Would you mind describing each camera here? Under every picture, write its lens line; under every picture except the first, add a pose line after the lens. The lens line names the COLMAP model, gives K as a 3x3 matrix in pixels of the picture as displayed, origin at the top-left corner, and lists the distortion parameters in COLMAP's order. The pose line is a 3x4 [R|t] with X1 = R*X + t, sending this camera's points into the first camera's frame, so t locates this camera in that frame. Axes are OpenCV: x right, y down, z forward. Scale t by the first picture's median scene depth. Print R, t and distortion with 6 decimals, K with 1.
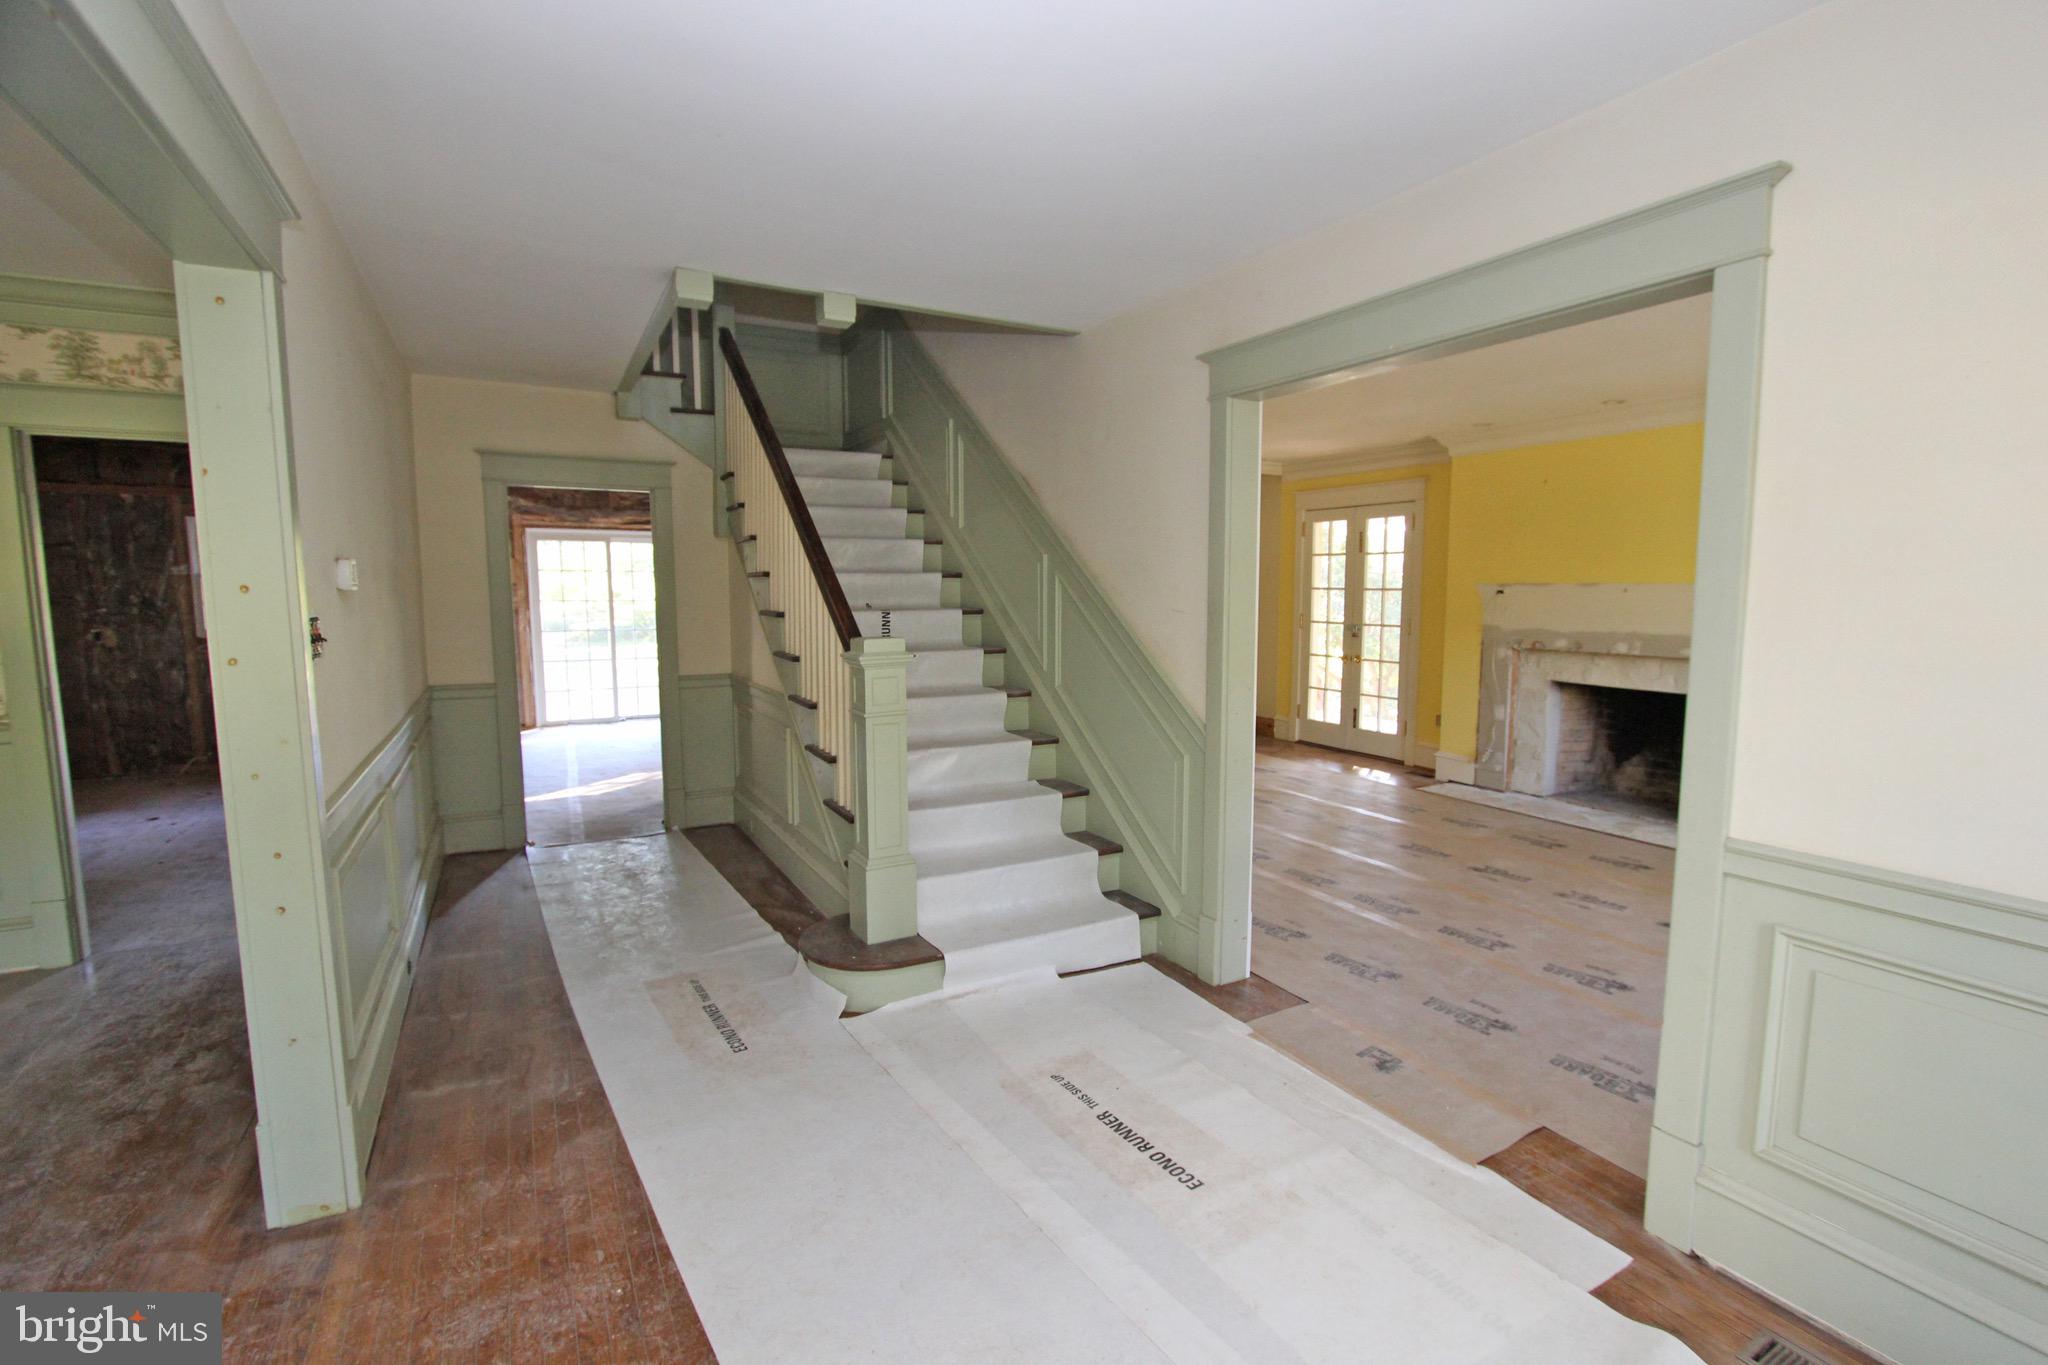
lens RADIAL K [[924.7, 0, 1024.0], [0, 924.7, 682.5], [0, 0, 1]] dist [-0.020710, 0.000571]
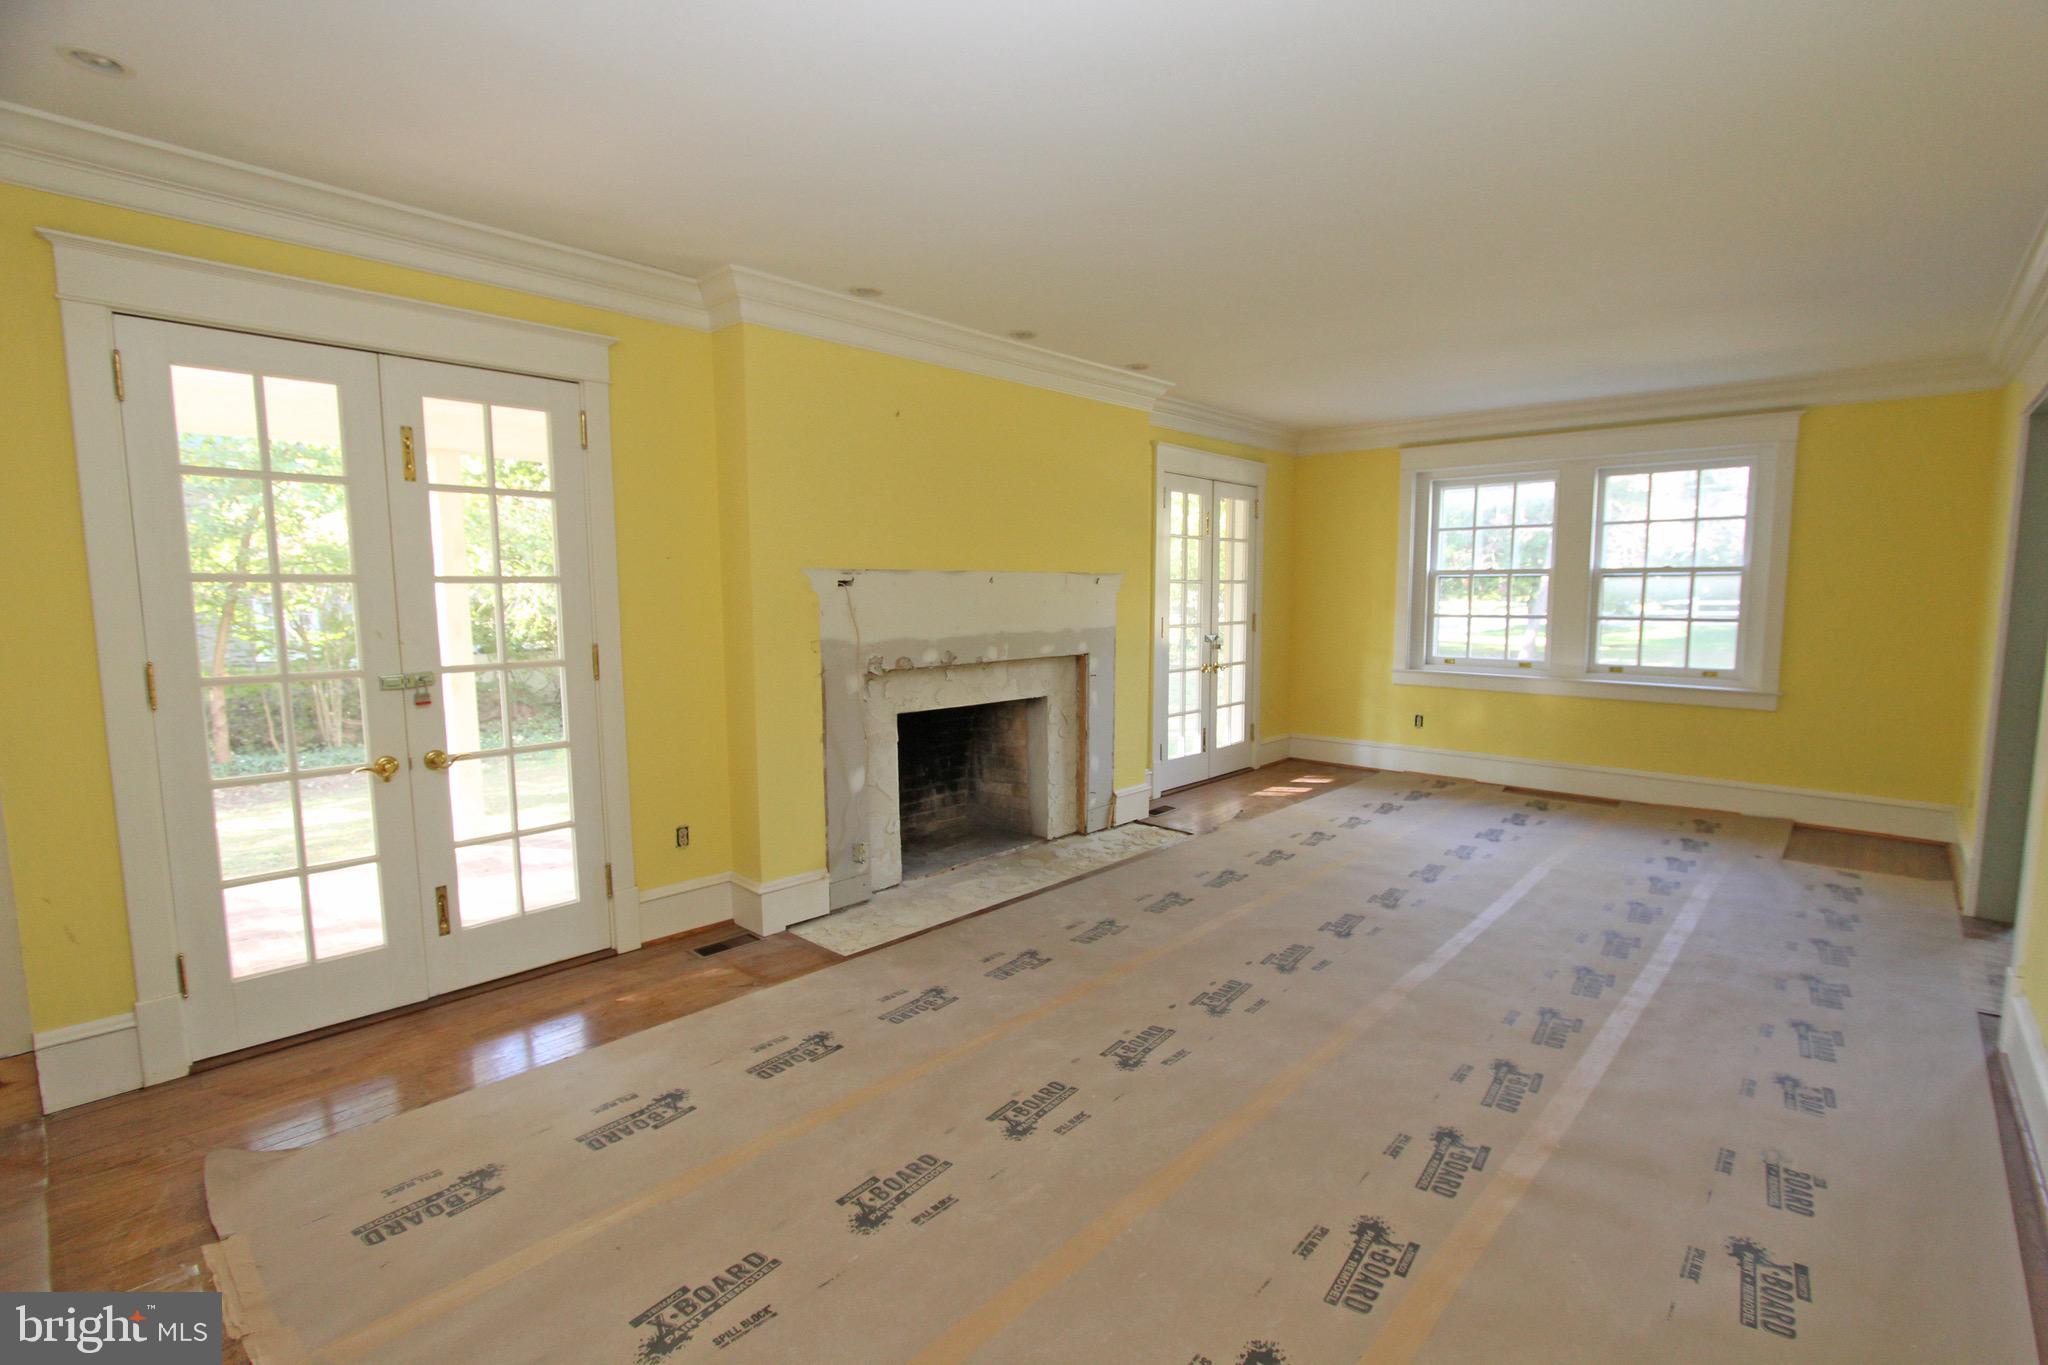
lens RADIAL K [[961.3, 0, 1024.0], [0, 961.3, 682.5], [0, 0, 1]] dist [-0.011589, 0.000877]
pose [[-0.347615, -0.094583, 0.932855, -0.129125], [0.095295, 0.986184, 0.135500, -0.120366], [-0.932782, 0.135998, -0.333799, 1.230097]]
